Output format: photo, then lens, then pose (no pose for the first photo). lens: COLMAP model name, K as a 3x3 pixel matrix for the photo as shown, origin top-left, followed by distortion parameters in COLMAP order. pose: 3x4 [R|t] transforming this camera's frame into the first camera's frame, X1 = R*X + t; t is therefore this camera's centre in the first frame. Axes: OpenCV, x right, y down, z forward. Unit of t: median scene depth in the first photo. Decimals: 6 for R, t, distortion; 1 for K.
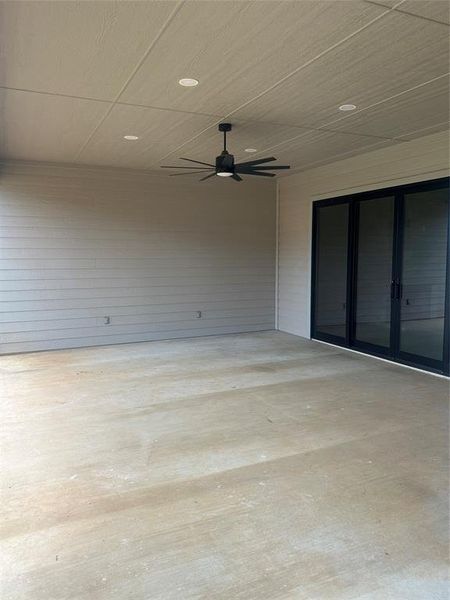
lens RADIAL K [[453.5, 0, 224.7], [0, 453.5, 300.8], [0, 0, 1]] dist [0.032614, 0.002118]
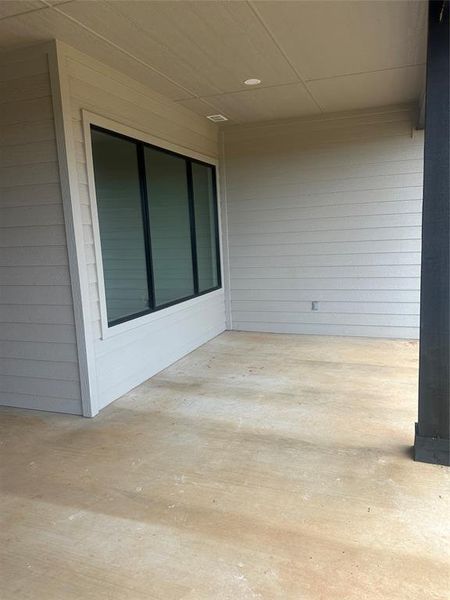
lens RADIAL K [[453.5, 0, 224.6], [0, 453.5, 298.5], [0, 0, 1]] dist [0.032614, 0.002118]
pose [[-0.696458, -0.070154, 0.714160, -0.594807], [0.123299, 0.968710, 0.215403, -0.122784], [-0.706925, 0.238074, -0.666016, 1.271974]]
